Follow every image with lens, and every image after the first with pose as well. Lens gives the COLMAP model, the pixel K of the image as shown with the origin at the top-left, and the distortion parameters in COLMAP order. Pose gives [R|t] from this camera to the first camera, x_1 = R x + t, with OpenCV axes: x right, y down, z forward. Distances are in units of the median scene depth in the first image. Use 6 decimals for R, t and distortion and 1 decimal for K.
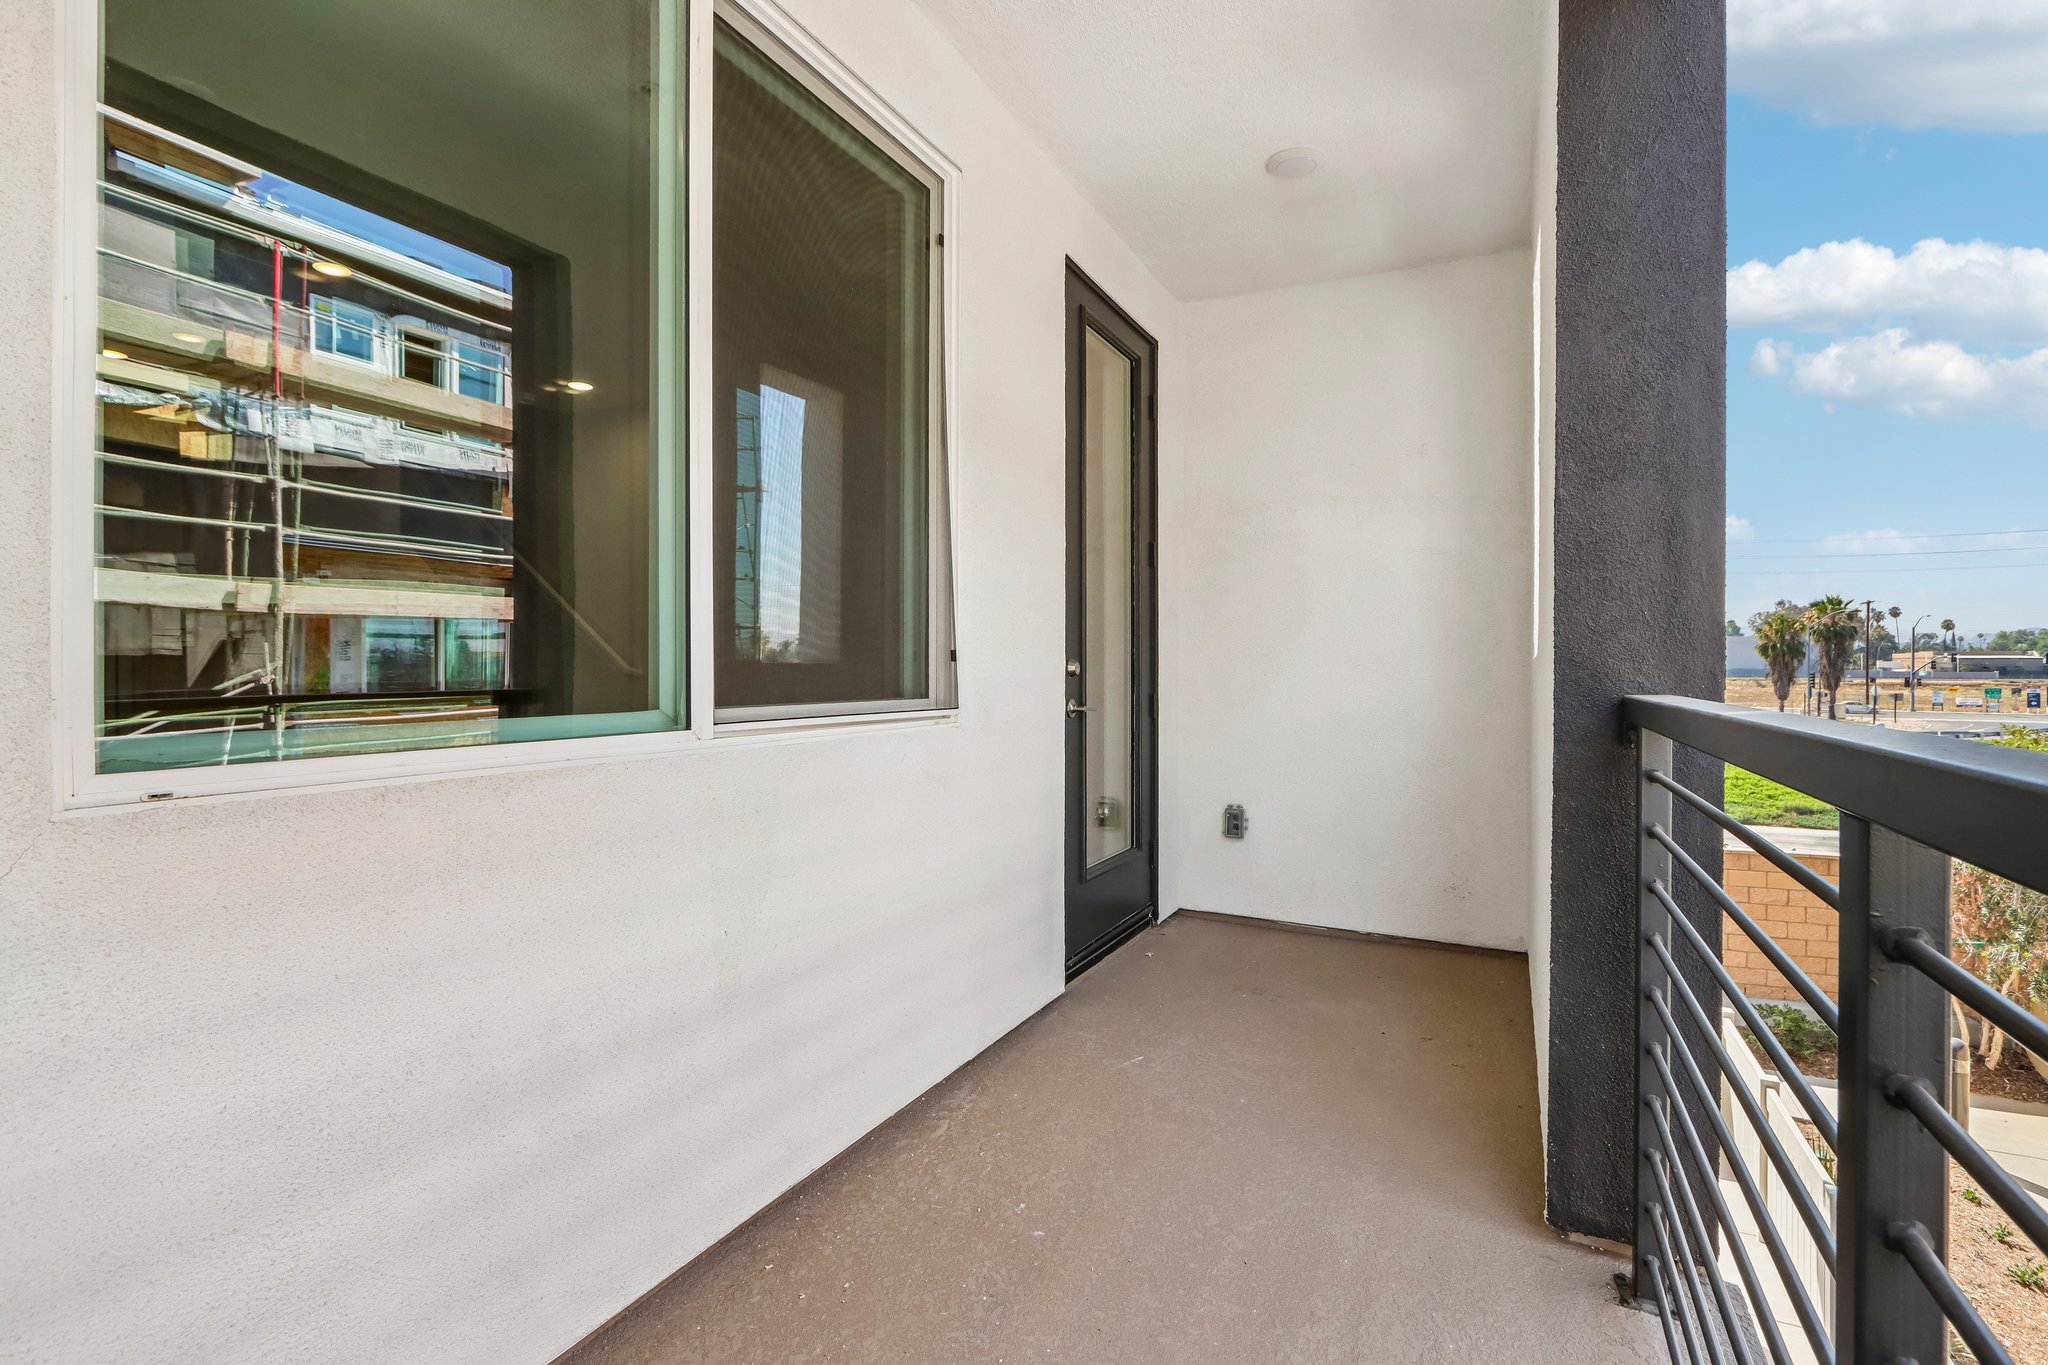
lens RADIAL K [[946.2, 0, 1021.9], [0, 946.2, 680.5], [0, 0, 1]] dist [-0.011835, 0.000297]
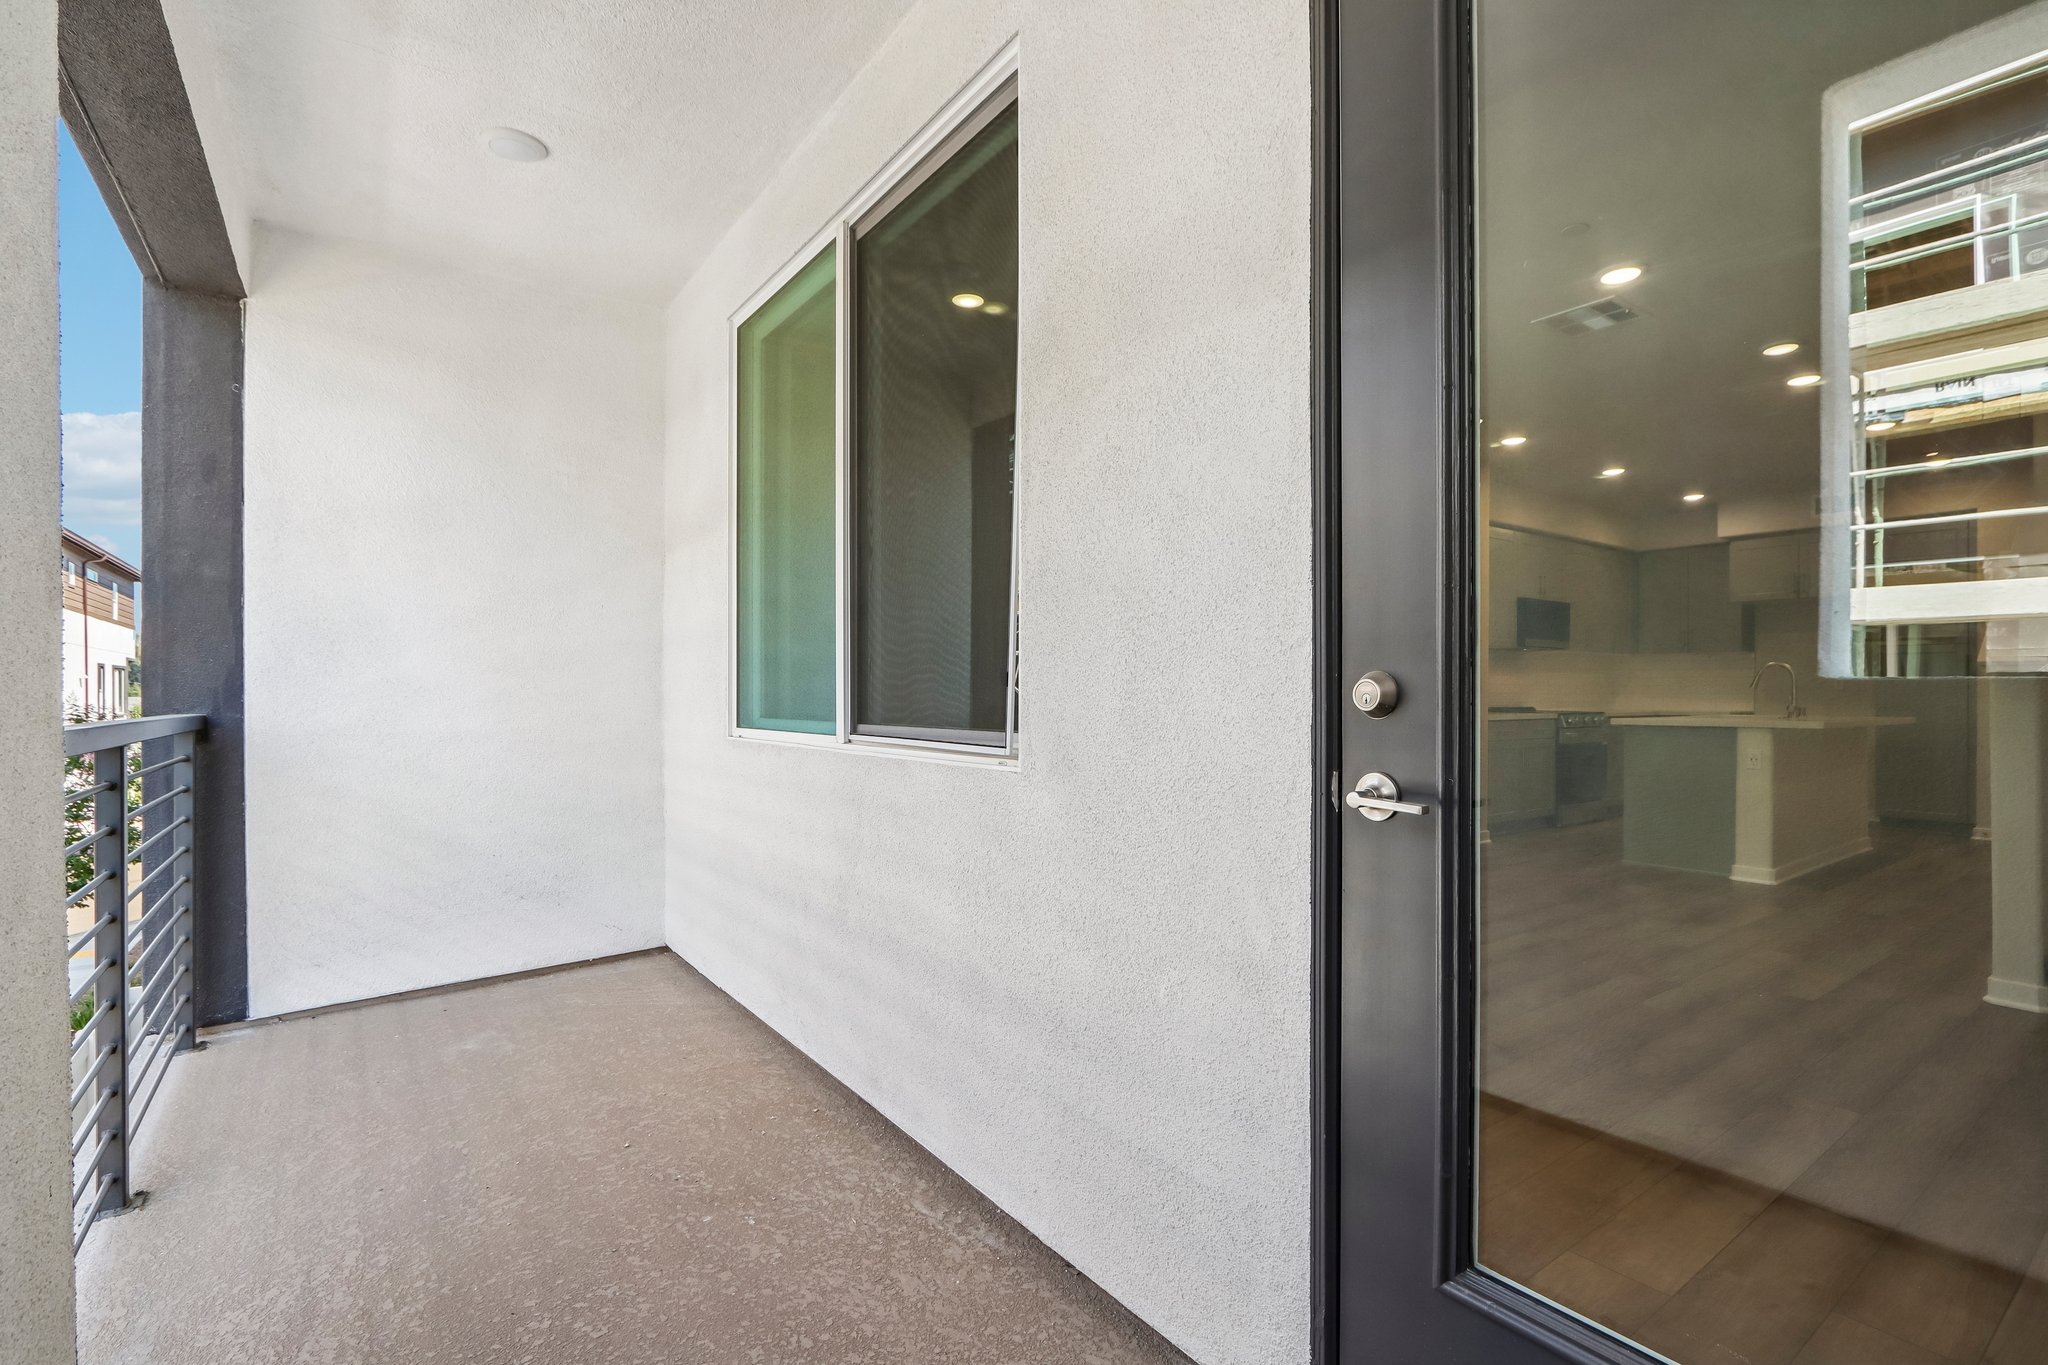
lens RADIAL K [[946.2, 0, 1021.9], [0, 946.2, 680.5], [0, 0, 1]] dist [-0.011835, 0.000297]
pose [[-0.462300, -0.005803, -0.886705, 0.732994], [-0.008599, 0.999961, -0.002061, -0.026616], [0.886682, 0.006672, -0.462332, 1.639694]]
